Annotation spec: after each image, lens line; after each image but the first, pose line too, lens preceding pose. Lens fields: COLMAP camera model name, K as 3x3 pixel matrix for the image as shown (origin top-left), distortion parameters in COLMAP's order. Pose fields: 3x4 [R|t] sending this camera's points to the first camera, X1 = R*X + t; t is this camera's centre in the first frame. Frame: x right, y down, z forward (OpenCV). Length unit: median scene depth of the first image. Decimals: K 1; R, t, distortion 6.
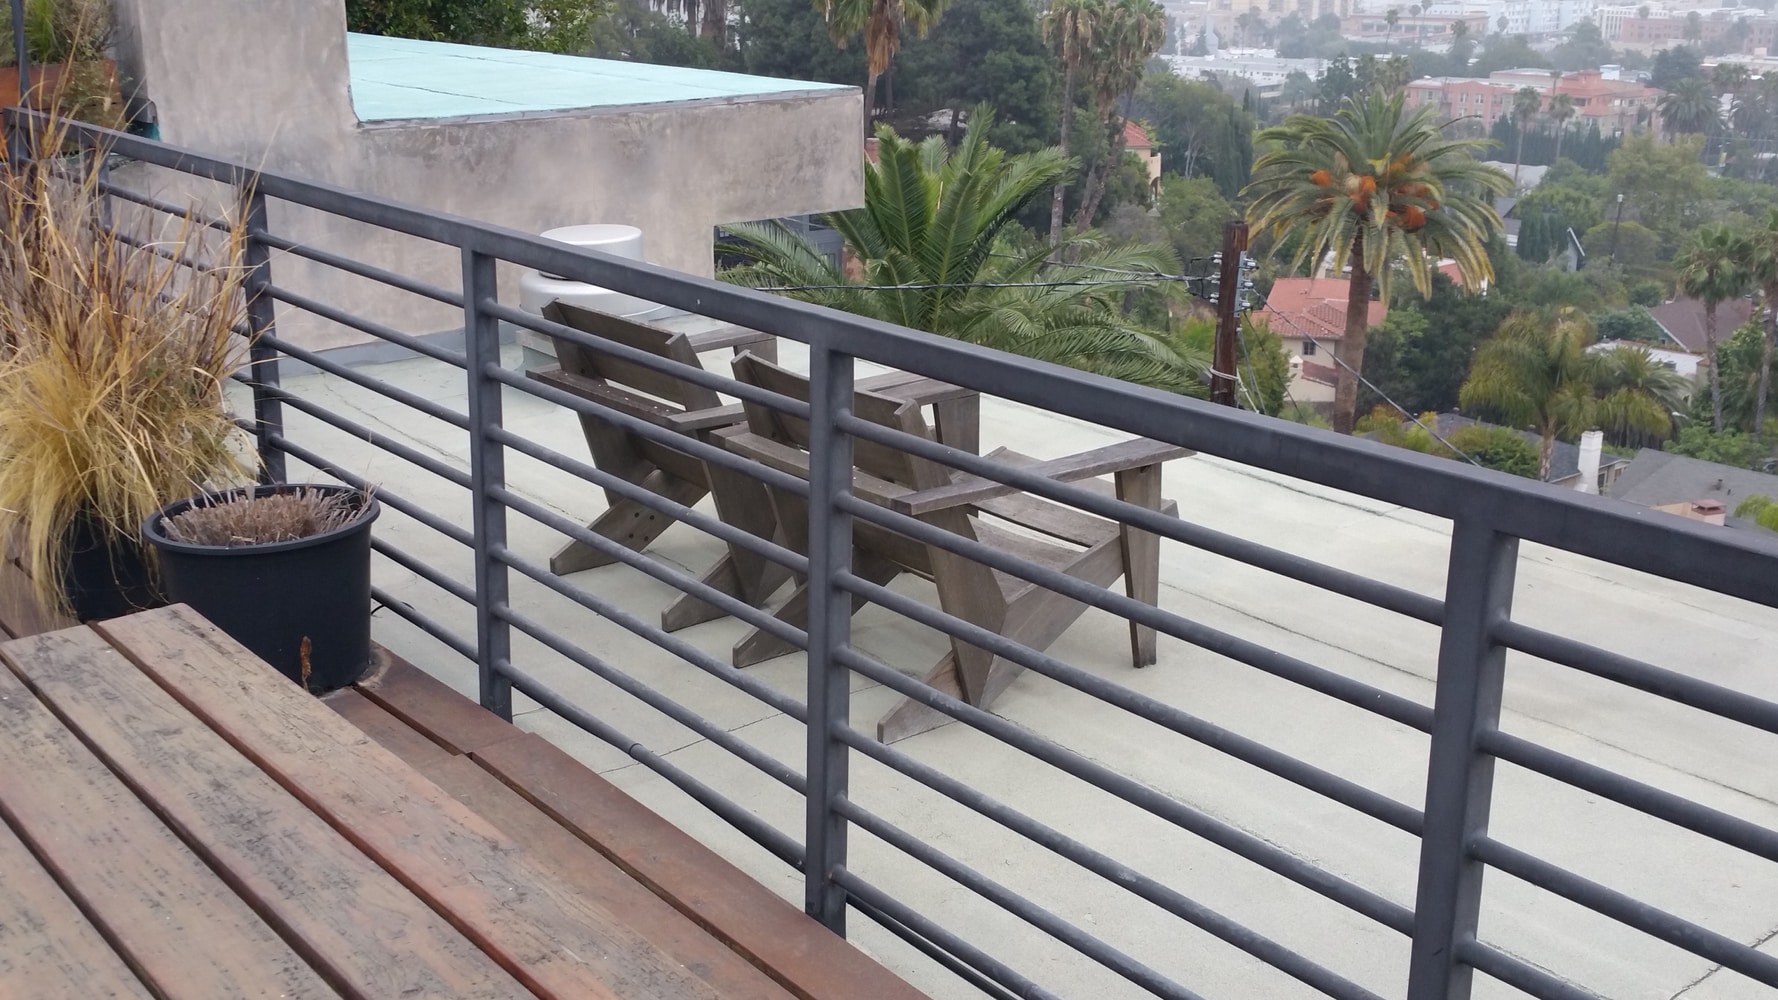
lens RADIAL K [[1890.0, 0, 895.0], [0, 1890.0, 462.9], [0, 0, 1]] dist [0.004008, 0.000000]
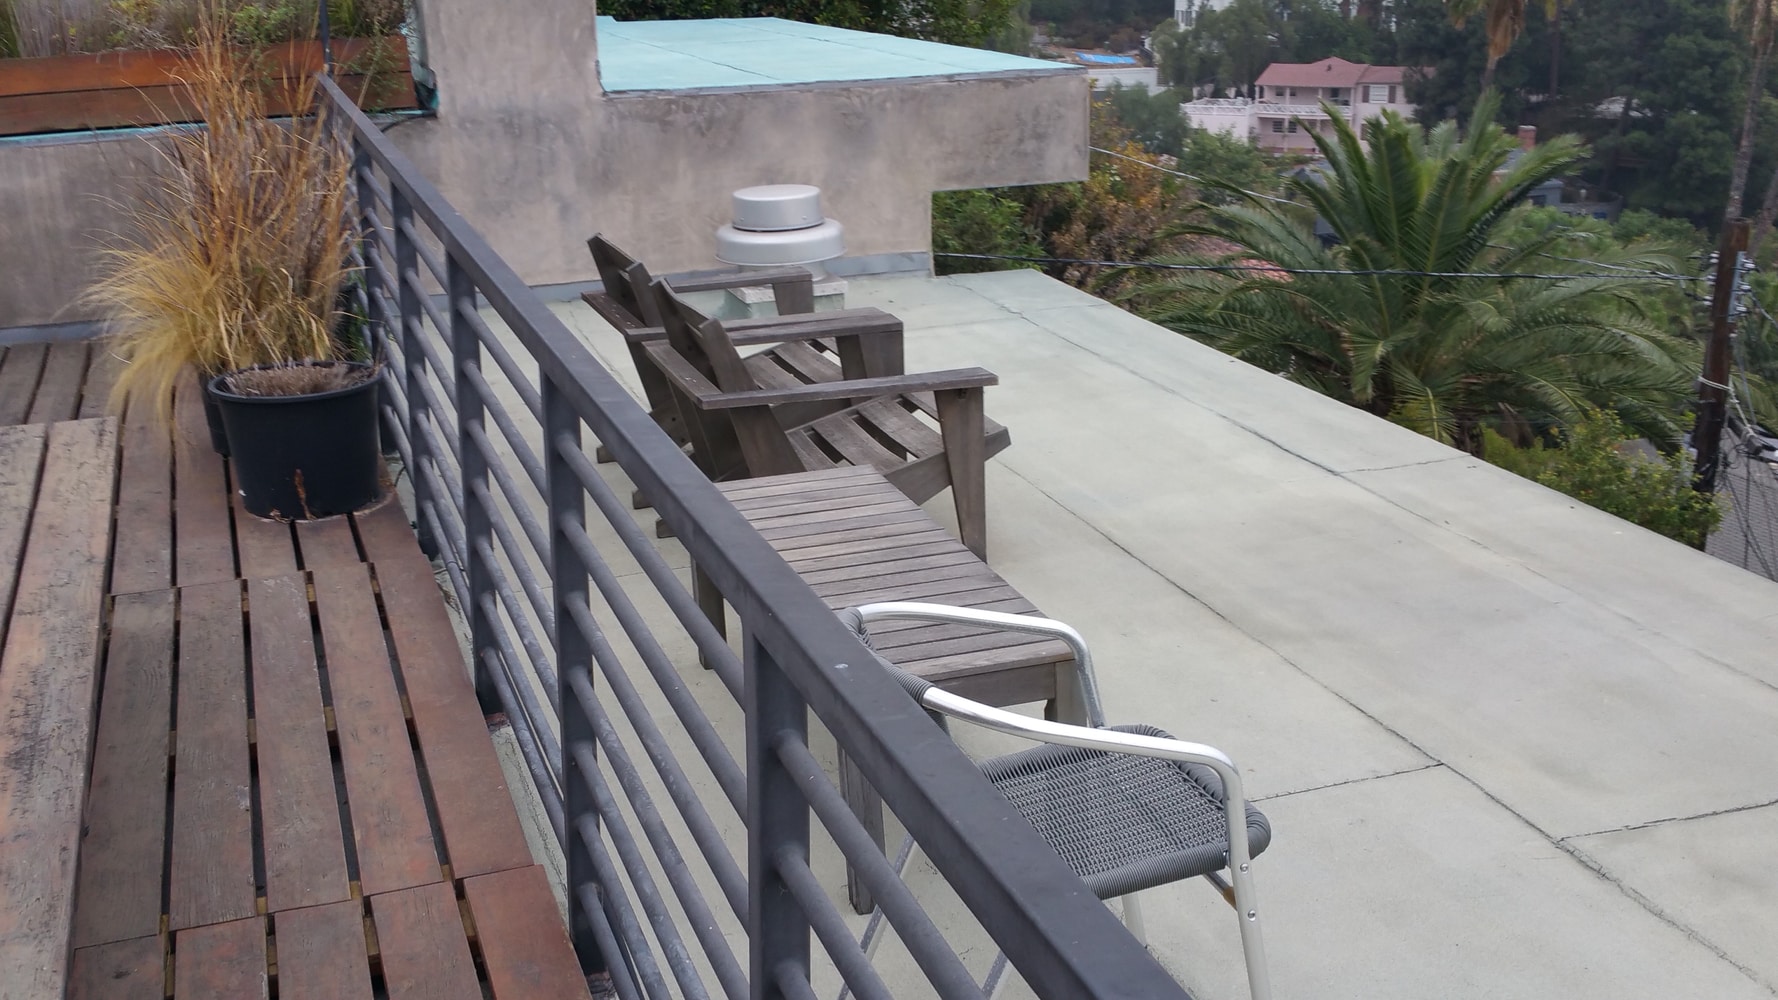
lens RADIAL K [[1890.0, 0, 881.9], [0, 1890.0, 505.5], [0, 0, 1]] dist [0.004008, 0.000000]
pose [[0.946255, 0.084525, -0.312181, 0.287069], [-0.074747, 0.996267, 0.043181, 0.014998], [0.314666, -0.017525, 0.949041, -0.079342]]
